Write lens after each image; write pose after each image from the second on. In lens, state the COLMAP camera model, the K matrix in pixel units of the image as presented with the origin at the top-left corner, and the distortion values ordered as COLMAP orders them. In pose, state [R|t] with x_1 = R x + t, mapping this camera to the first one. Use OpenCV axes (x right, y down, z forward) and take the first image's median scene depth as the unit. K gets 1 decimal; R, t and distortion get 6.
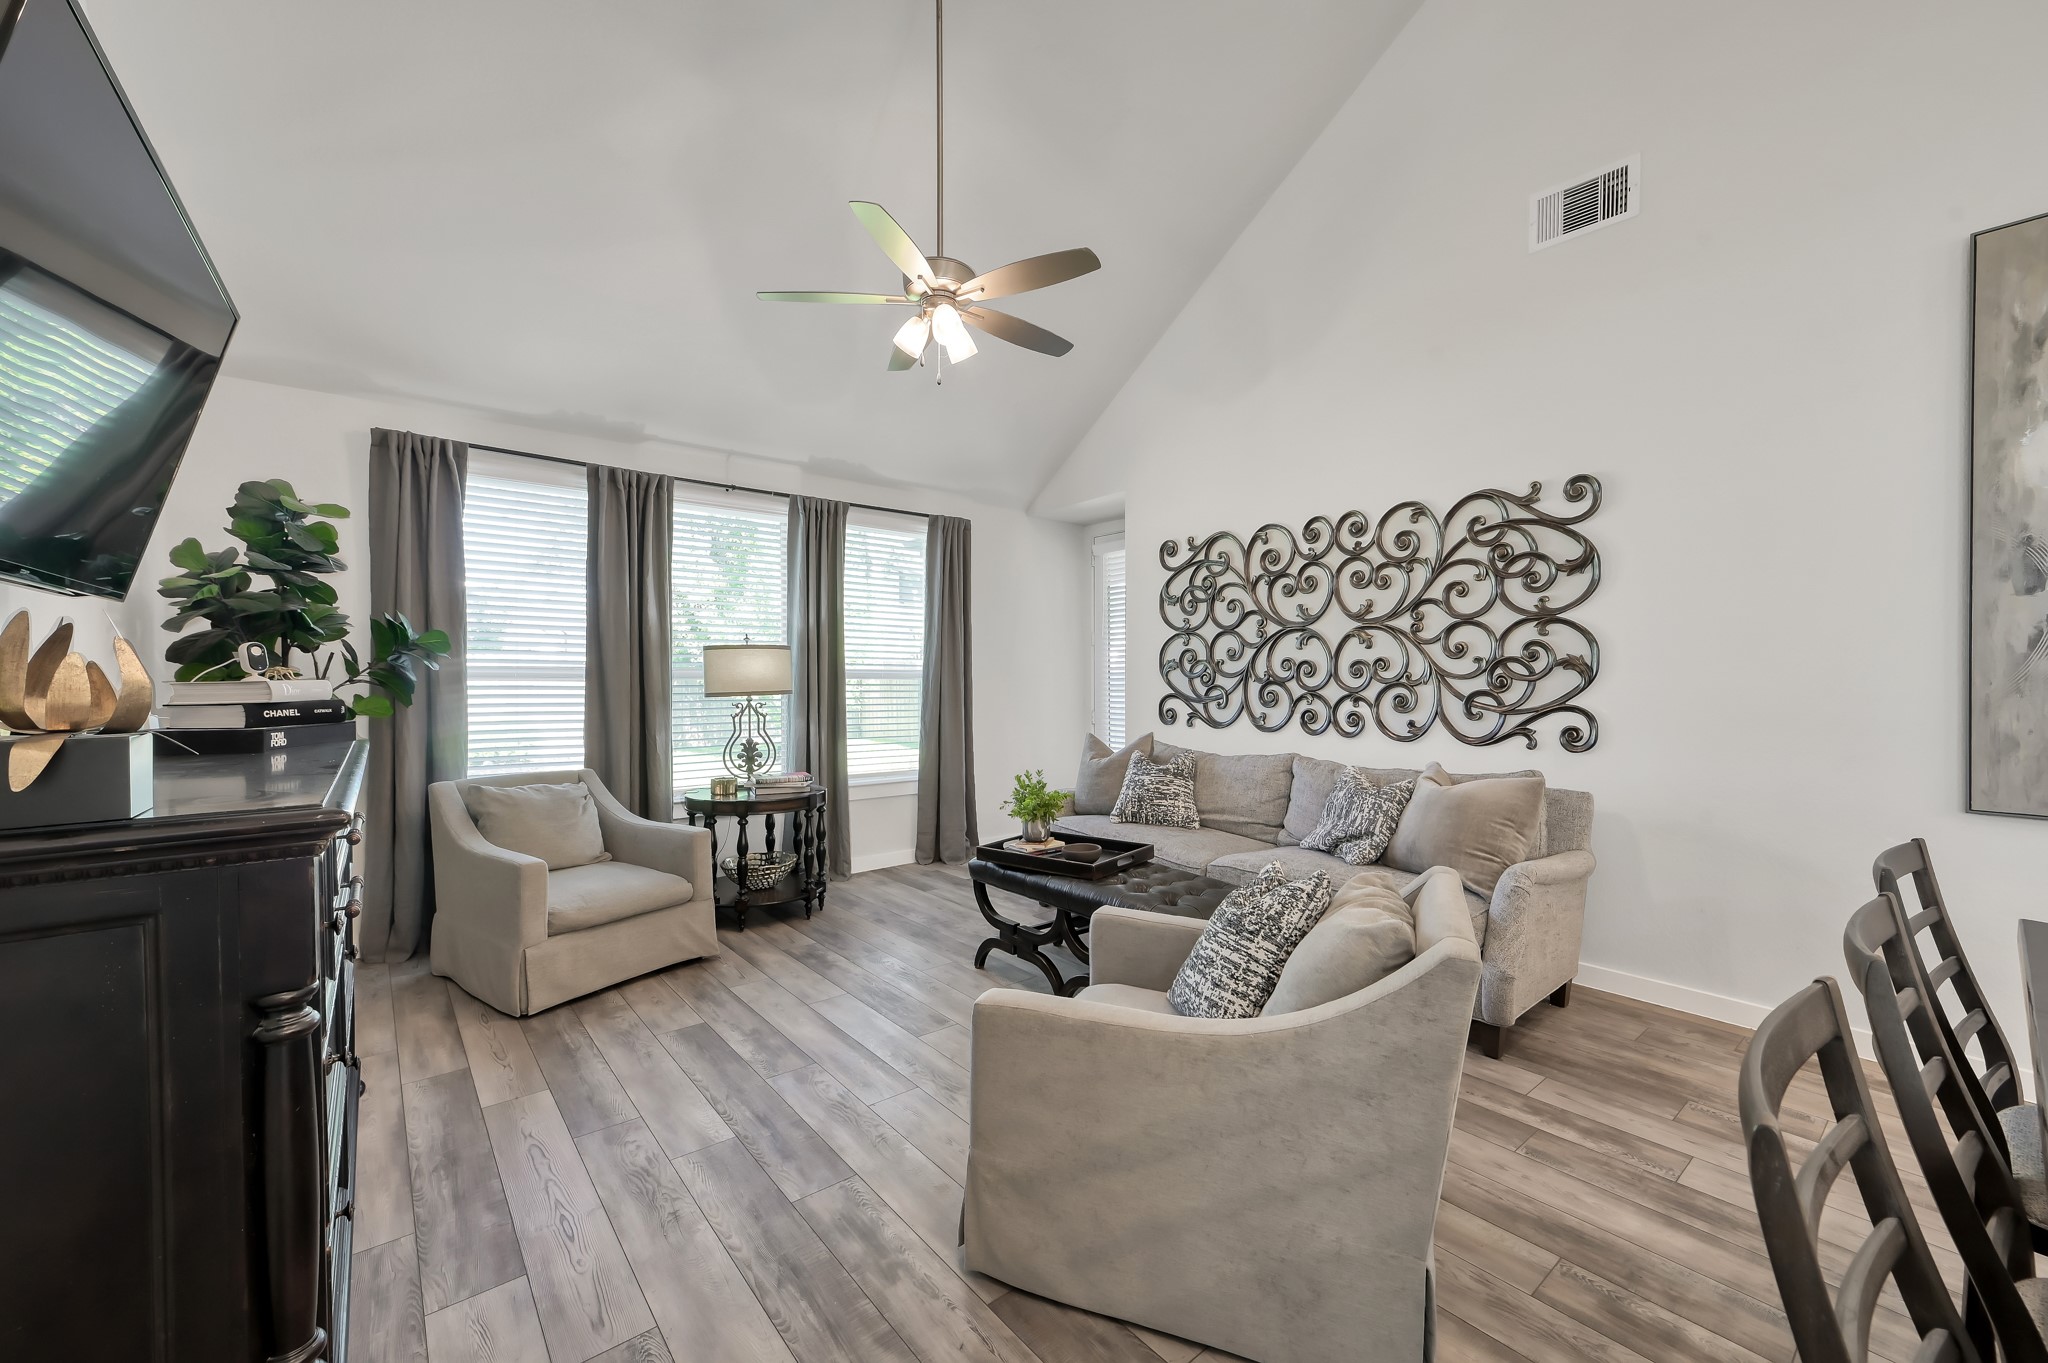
lens RADIAL K [[817.0, 0, 1047.0], [0, 817.0, 673.7], [0, 0, 1]] dist [-0.000969, -0.000301]
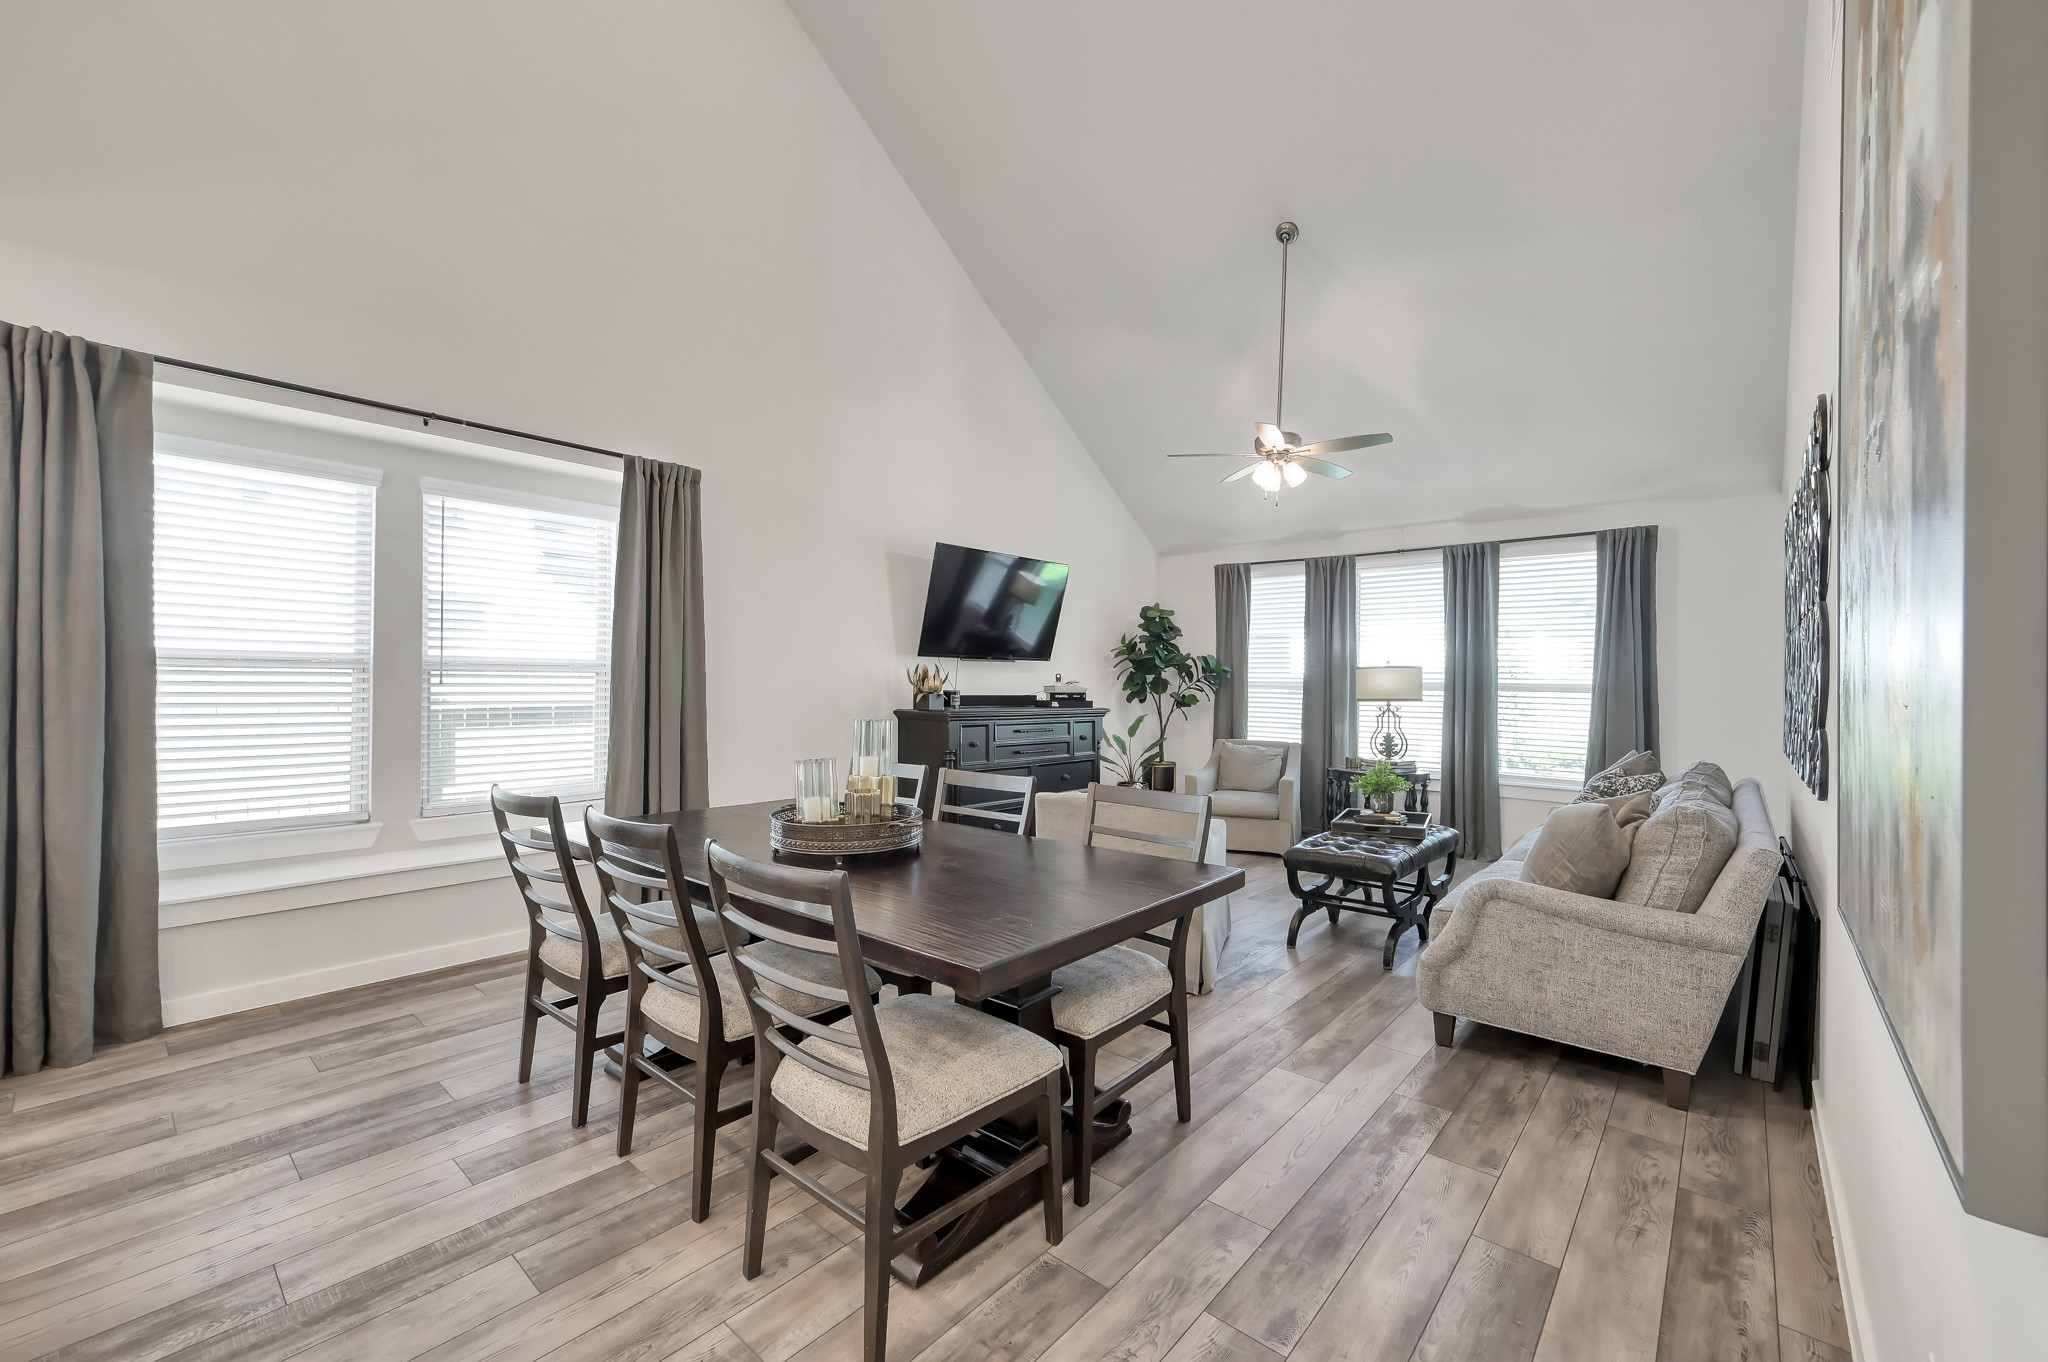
lens RADIAL K [[819.8, 0, 1036.5], [0, 819.8, 677.9], [0, 0, 1]] dist [-0.000486, 0.000133]
pose [[0.162462, -0.007079, -0.986689, 1.121869], [-0.009018, 0.999922, -0.008659, 0.004084], [0.986674, 0.010305, 0.162386, 0.220286]]
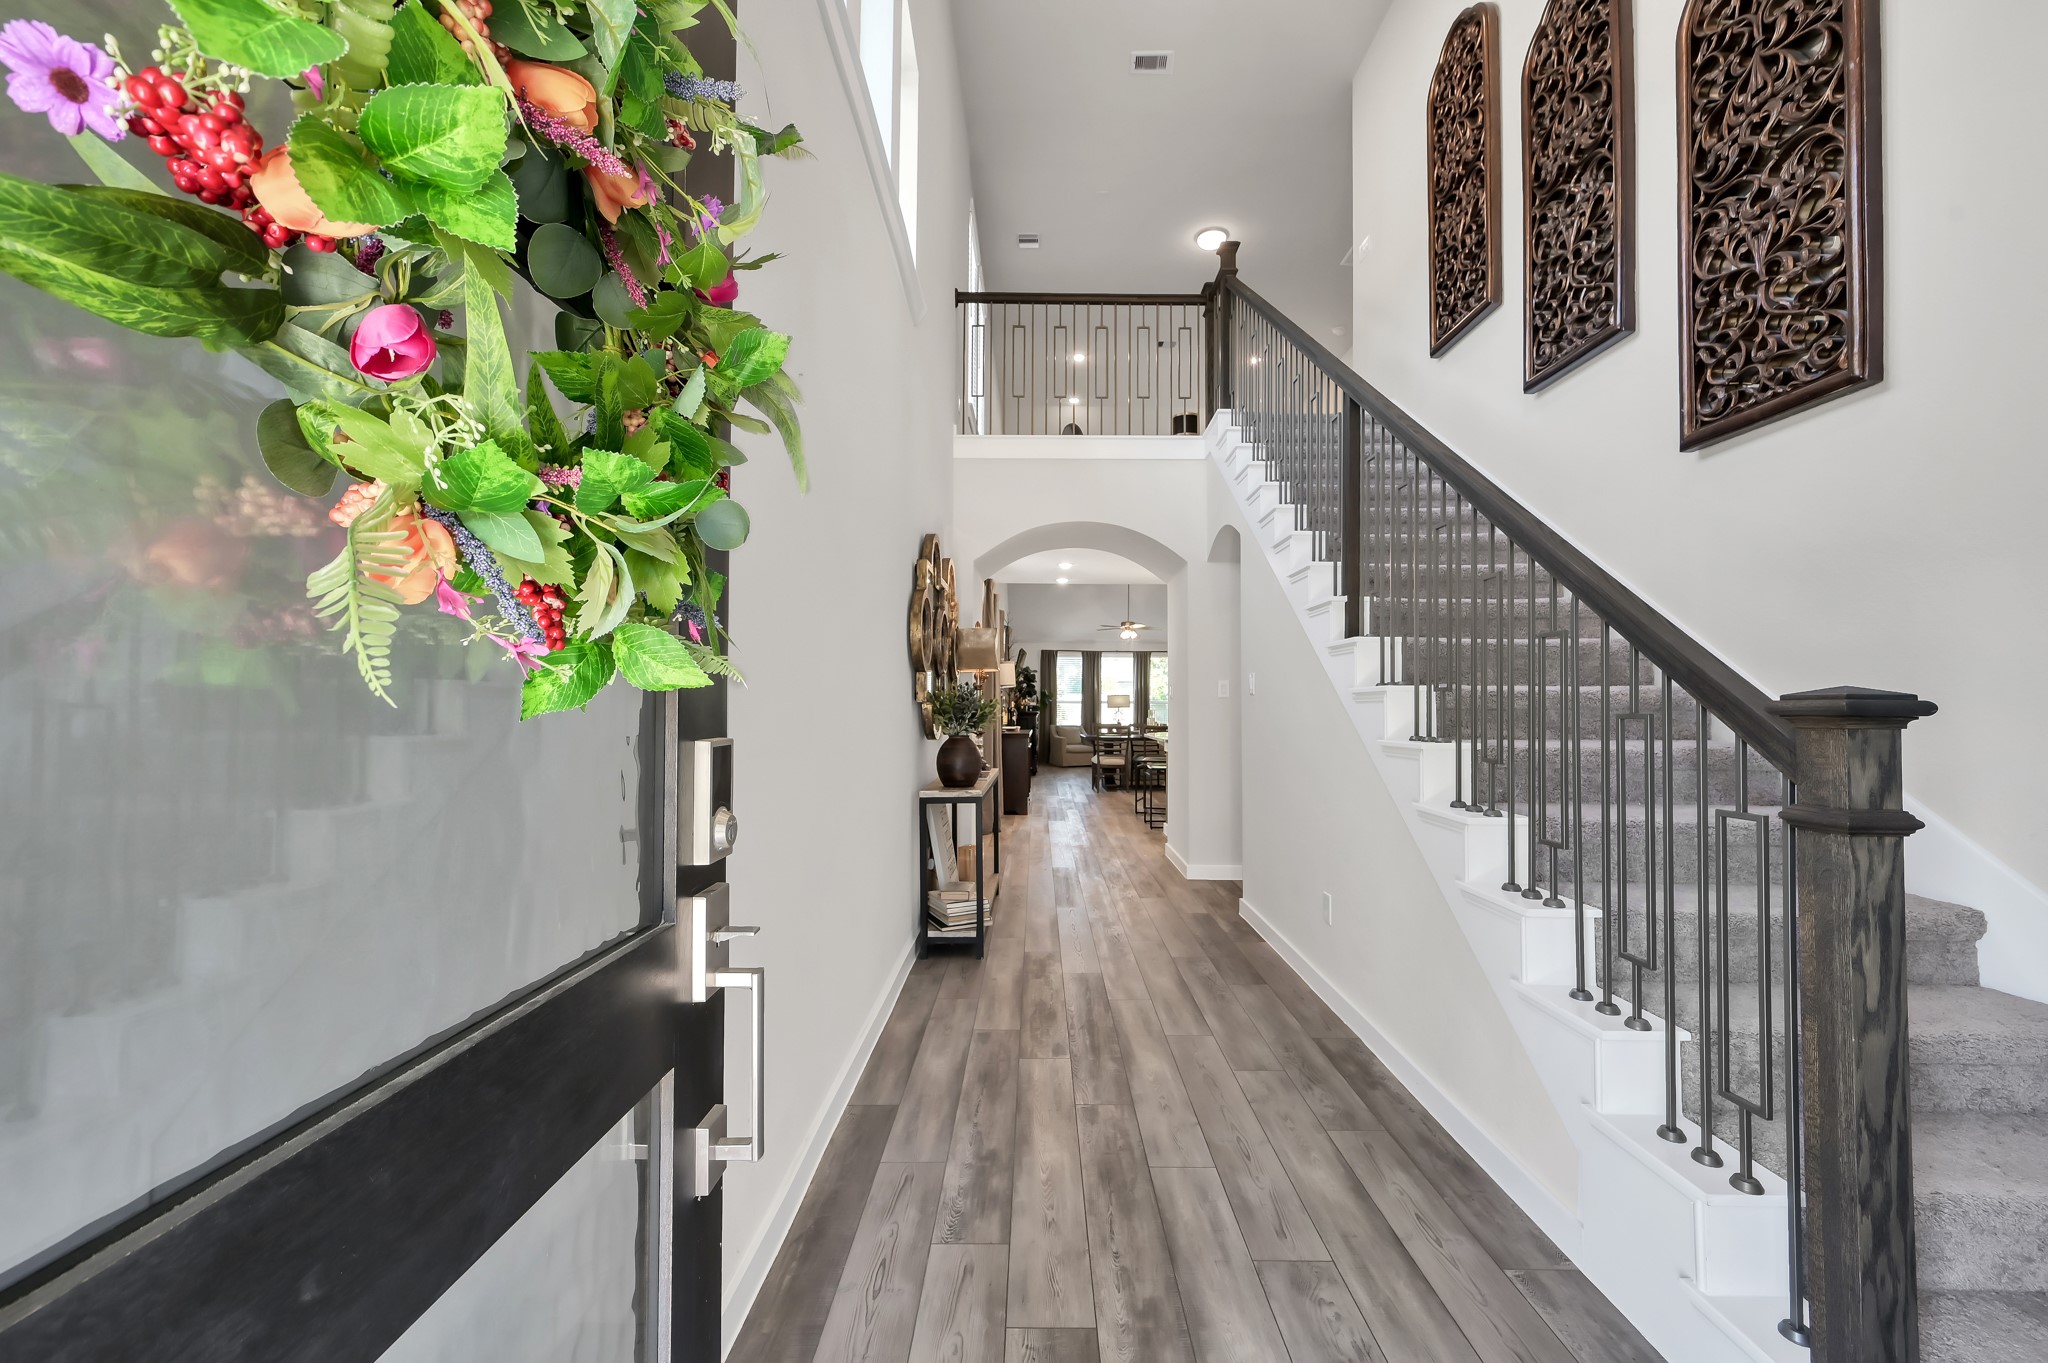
lens RADIAL K [[817.0, 0, 1047.0], [0, 817.0, 673.7], [0, 0, 1]] dist [-0.000969, -0.000301]
pose [[0.780790, -0.020933, -0.624443, 2.100889], [-0.003452, 0.999279, -0.037816, 0.014918], [0.624784, 0.031682, 0.780155, -2.598901]]
